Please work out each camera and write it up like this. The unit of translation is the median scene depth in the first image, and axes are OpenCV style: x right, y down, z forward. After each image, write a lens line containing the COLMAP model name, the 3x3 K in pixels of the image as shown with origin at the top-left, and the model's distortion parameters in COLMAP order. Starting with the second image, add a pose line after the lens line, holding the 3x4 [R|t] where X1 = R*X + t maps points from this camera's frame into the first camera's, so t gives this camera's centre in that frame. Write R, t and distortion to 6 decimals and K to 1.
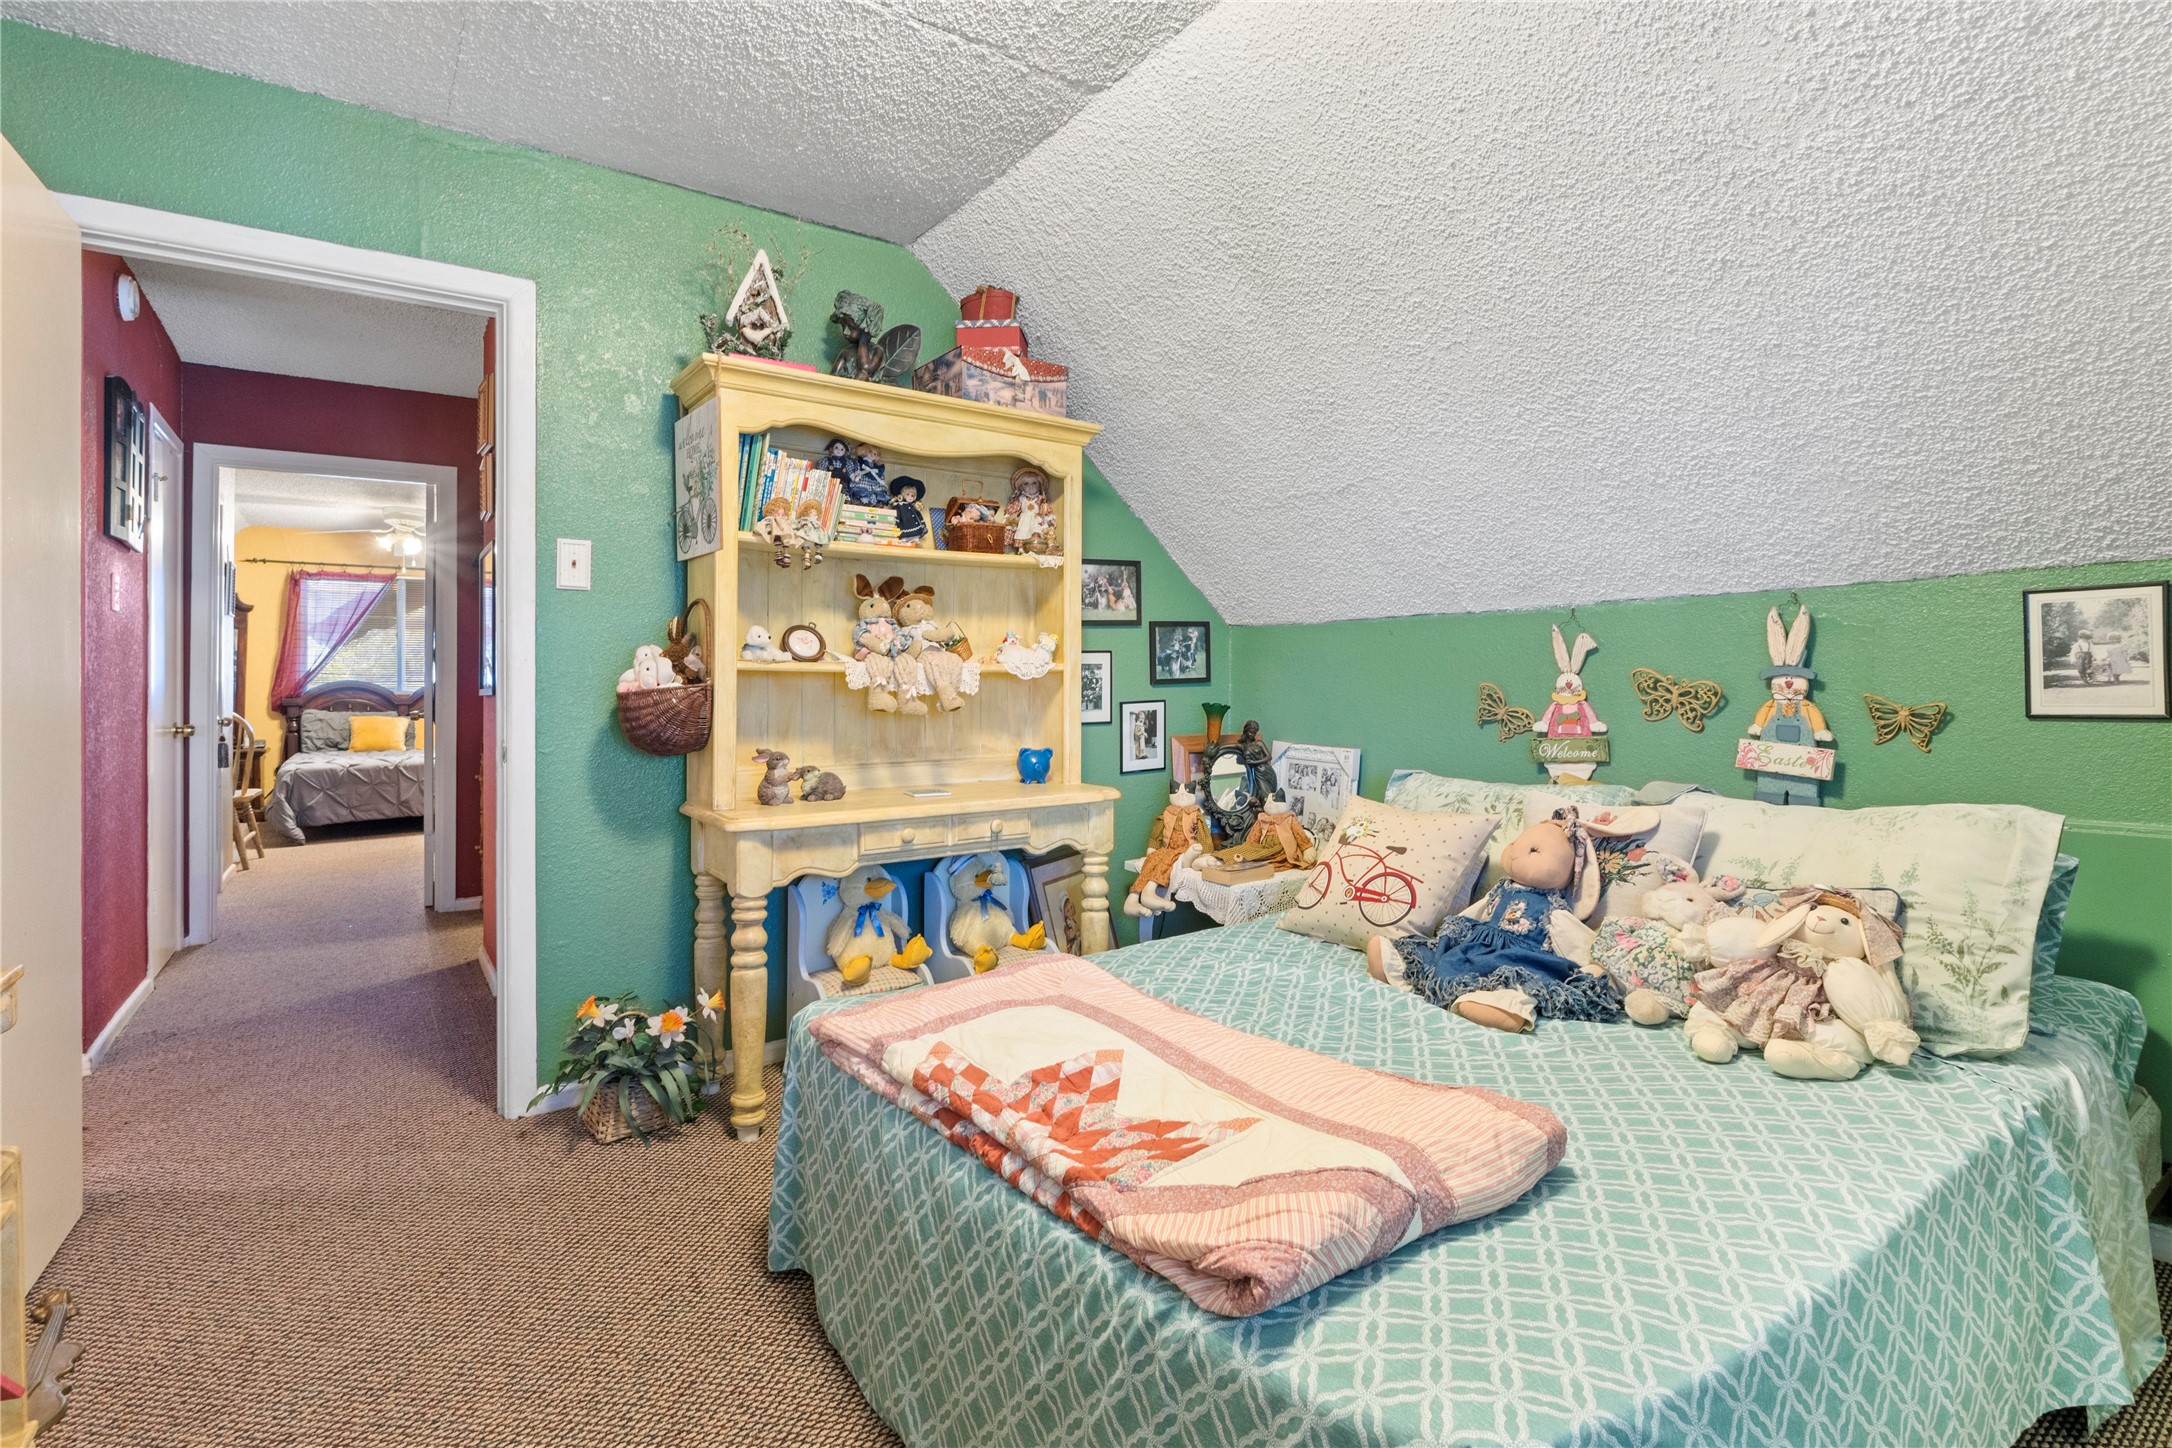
lens RADIAL K [[995.6, 0, 1074.5], [0, 995.6, 664.3], [0, 0, 1]] dist [-0.001063, 0.000315]
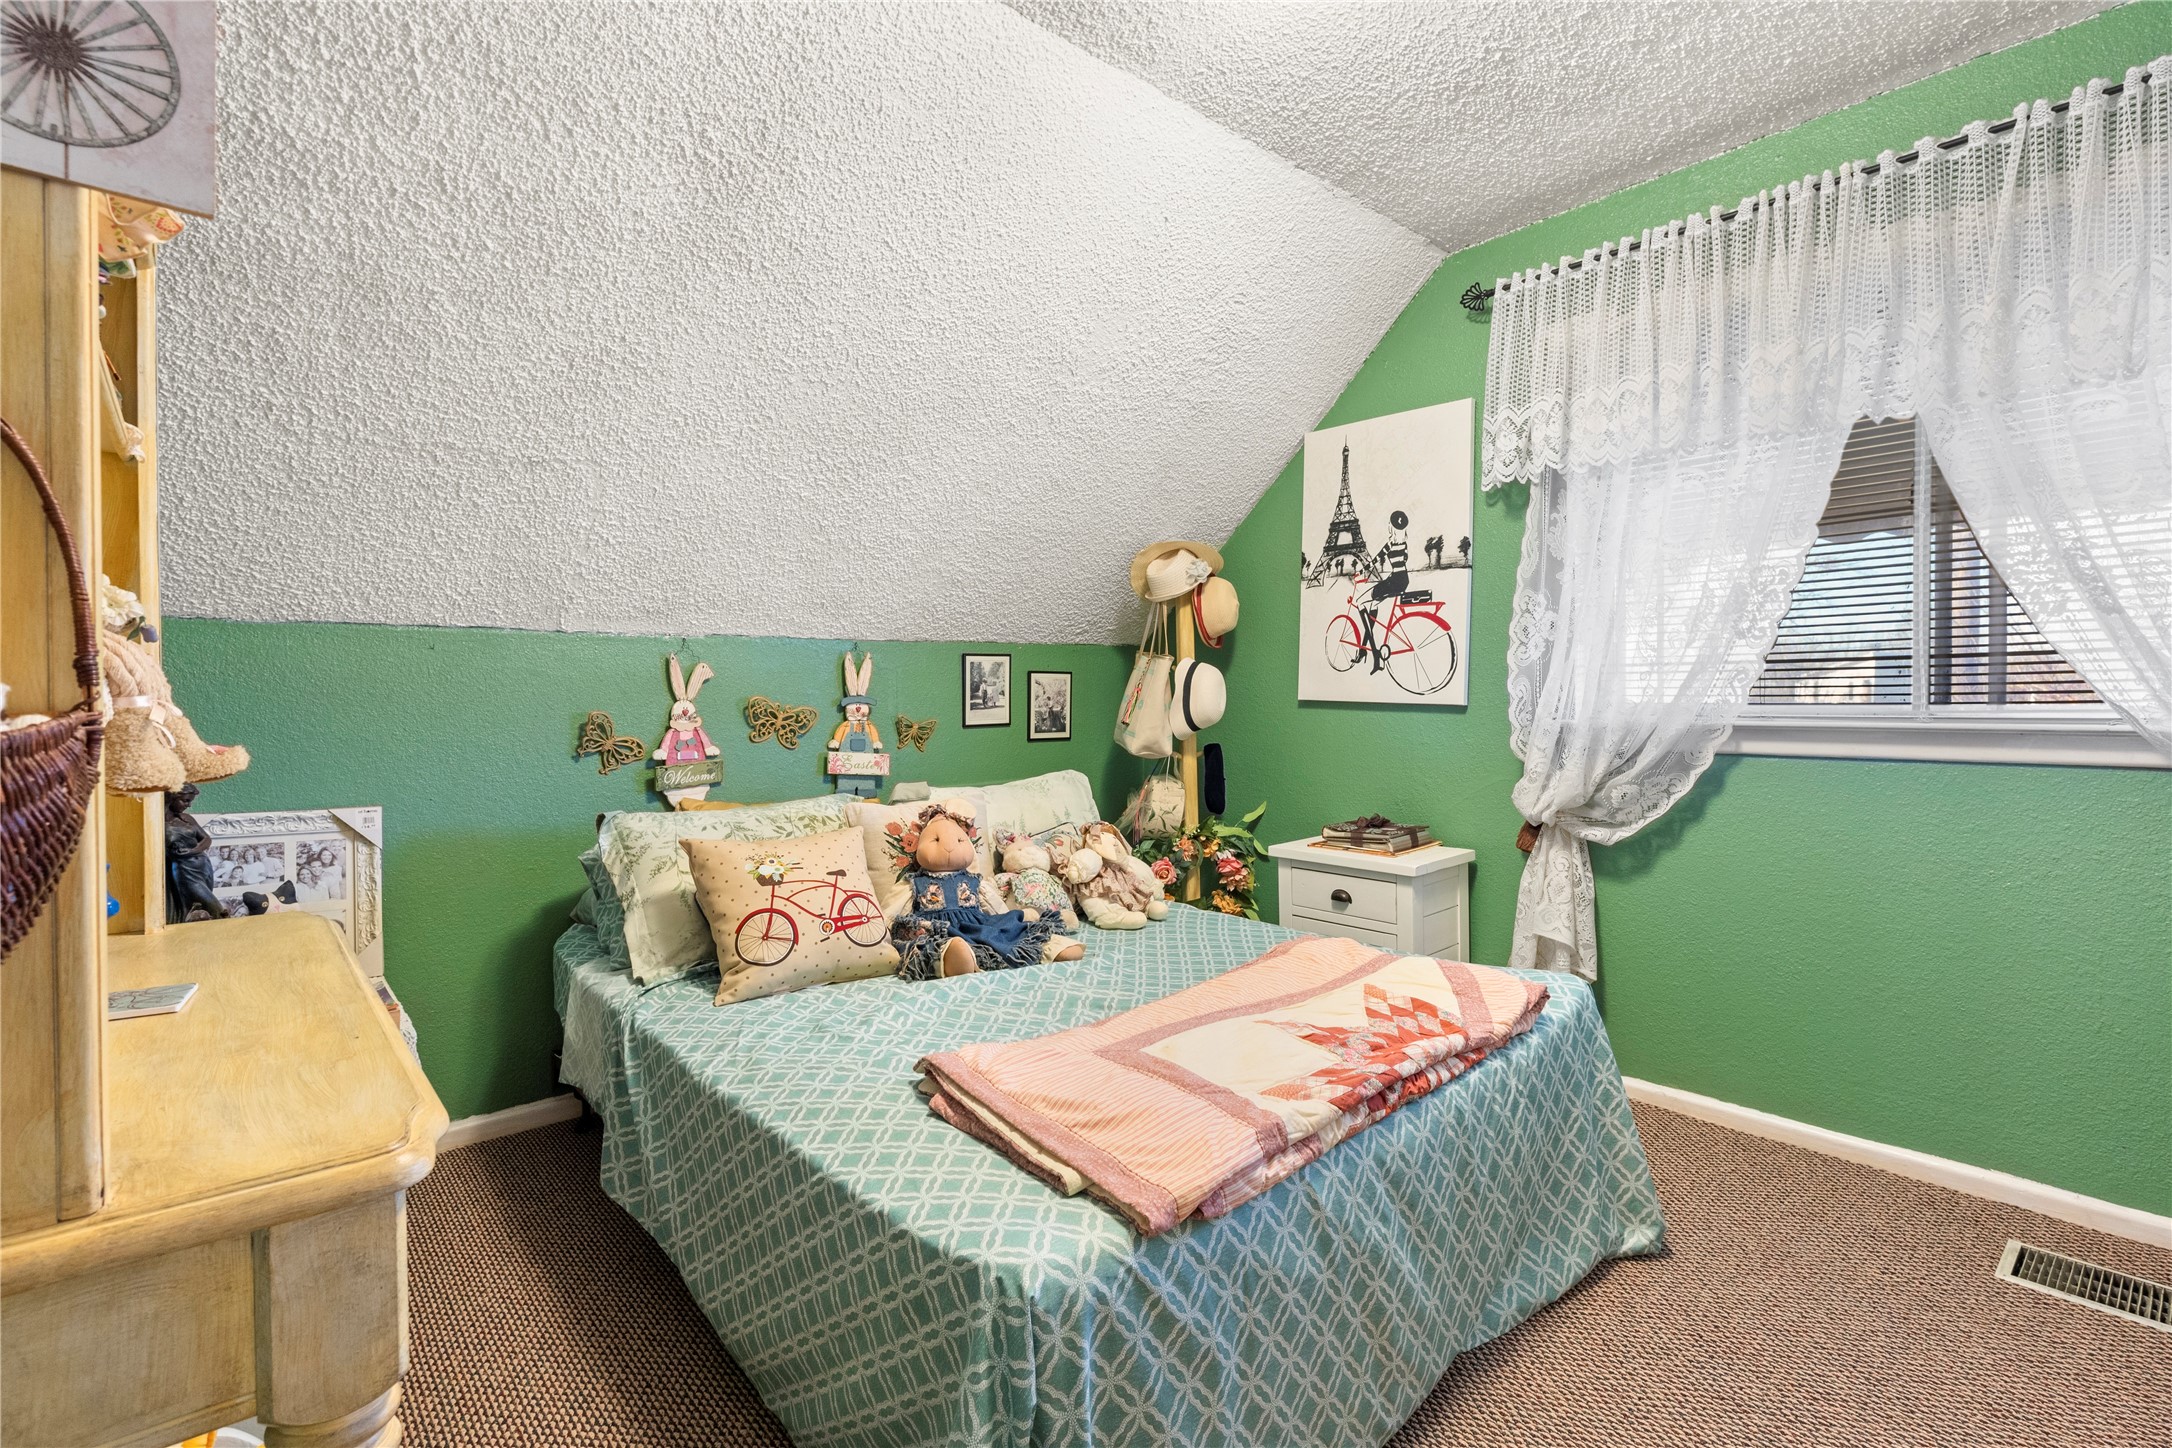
lens RADIAL K [[995.6, 0, 1073.9], [0, 995.6, 714.8], [0, 0, 1]] dist [-0.001063, 0.000315]
pose [[-0.090522, -0.007105, 0.995869, -0.703612], [-0.006243, 0.999959, 0.006567, 0.017378], [-0.995875, -0.005622, -0.090563, 0.857270]]
